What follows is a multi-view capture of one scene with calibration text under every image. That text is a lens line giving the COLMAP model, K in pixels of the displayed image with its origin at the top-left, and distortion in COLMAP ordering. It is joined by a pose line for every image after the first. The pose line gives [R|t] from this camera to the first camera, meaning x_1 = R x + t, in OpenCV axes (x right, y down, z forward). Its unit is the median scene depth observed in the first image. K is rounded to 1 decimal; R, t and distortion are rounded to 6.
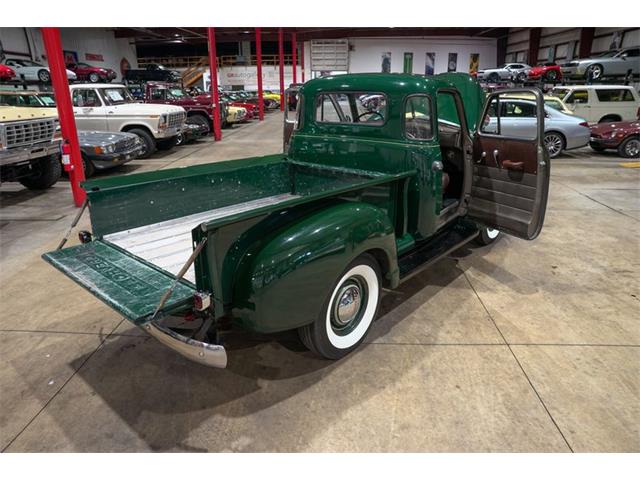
lens RADIAL K [[438.6, 0, 321.6], [0, 438.6, 240.7], [0, 0, 1]] dist [-0.142763, 0.111509]
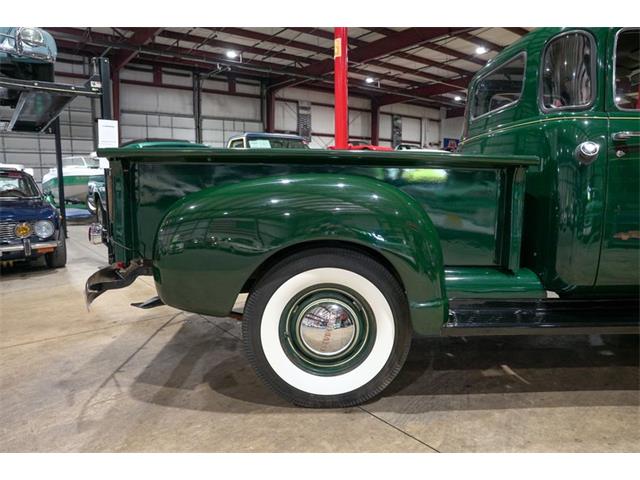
lens RADIAL K [[438.6, 0, 321.6], [0, 438.6, 240.7], [0, 0, 1]] dist [-0.142763, 0.111509]
pose [[0.660924, 0.102192, -0.743462, 0.223389], [-0.253457, 0.962869, -0.092968, 0.034104], [0.706356, 0.249881, 0.662285, 0.220898]]
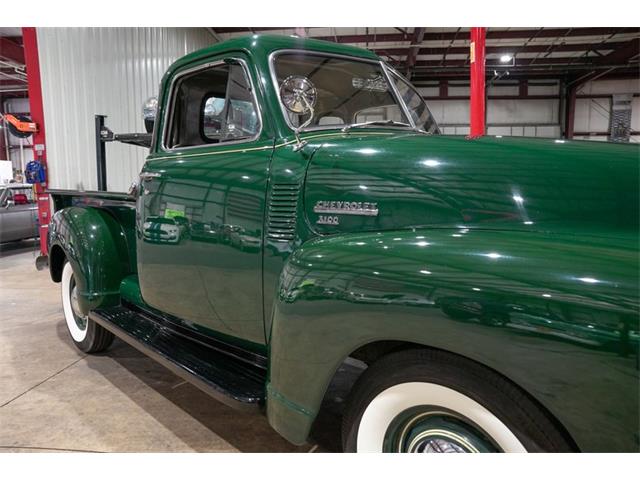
lens RADIAL K [[438.6, 0, 321.6], [0, 438.6, 240.7], [0, 0, 1]] dist [-0.142763, 0.111509]
pose [[-0.056809, 0.121893, -0.990916, 0.438494], [-0.331762, 0.933813, 0.133889, -0.137706], [0.941651, 0.336355, -0.012610, 0.640234]]
